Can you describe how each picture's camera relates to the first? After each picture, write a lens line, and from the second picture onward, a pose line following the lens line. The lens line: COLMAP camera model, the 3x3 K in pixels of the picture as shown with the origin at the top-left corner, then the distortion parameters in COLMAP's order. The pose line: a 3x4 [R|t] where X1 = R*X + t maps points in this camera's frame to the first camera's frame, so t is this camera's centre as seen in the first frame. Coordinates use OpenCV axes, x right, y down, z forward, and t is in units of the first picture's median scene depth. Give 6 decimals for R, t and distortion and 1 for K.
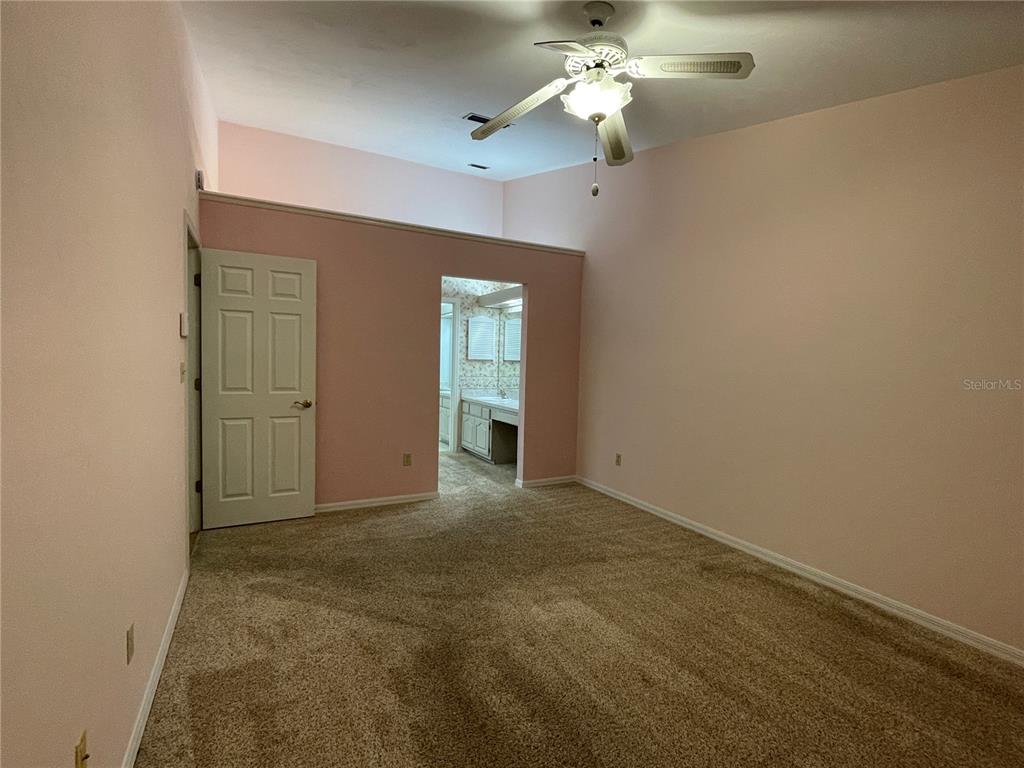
lens RADIAL K [[474.3, 0, 511.0], [0, 474.3, 383.5], [0, 0, 1]] dist [0.005460, -0.001940]
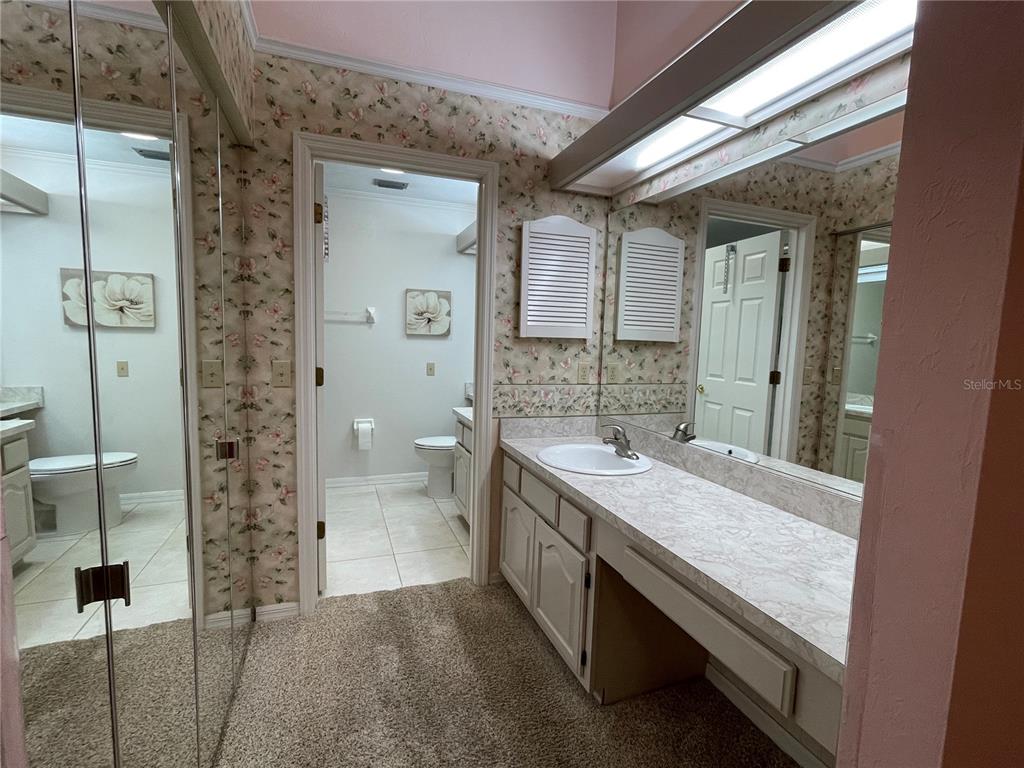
lens RADIAL K [[474.3, 0, 509.1], [0, 474.3, 385.9], [0, 0, 1]] dist [0.005460, -0.001940]
pose [[0.989874, 0.014137, -0.141245, -0.046270], [-0.008746, 0.999212, 0.038716, -0.027793], [0.141681, -0.037088, 0.989217, 0.634757]]
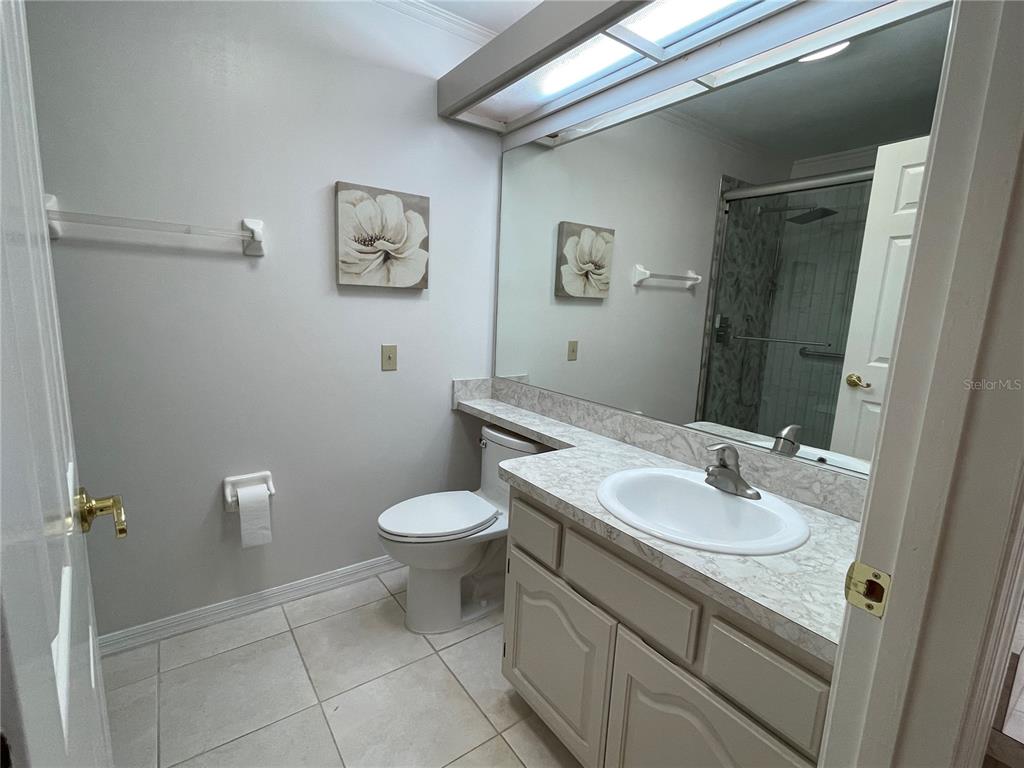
lens RADIAL K [[474.3, 0, 514.8], [0, 474.3, 382.4], [0, 0, 1]] dist [0.005460, -0.001940]
pose [[0.990064, -0.018290, 0.139425, -0.128301], [0.000218, 0.991703, 0.128548, -0.038844], [-0.140619, -0.127240, 0.981854, 0.788221]]
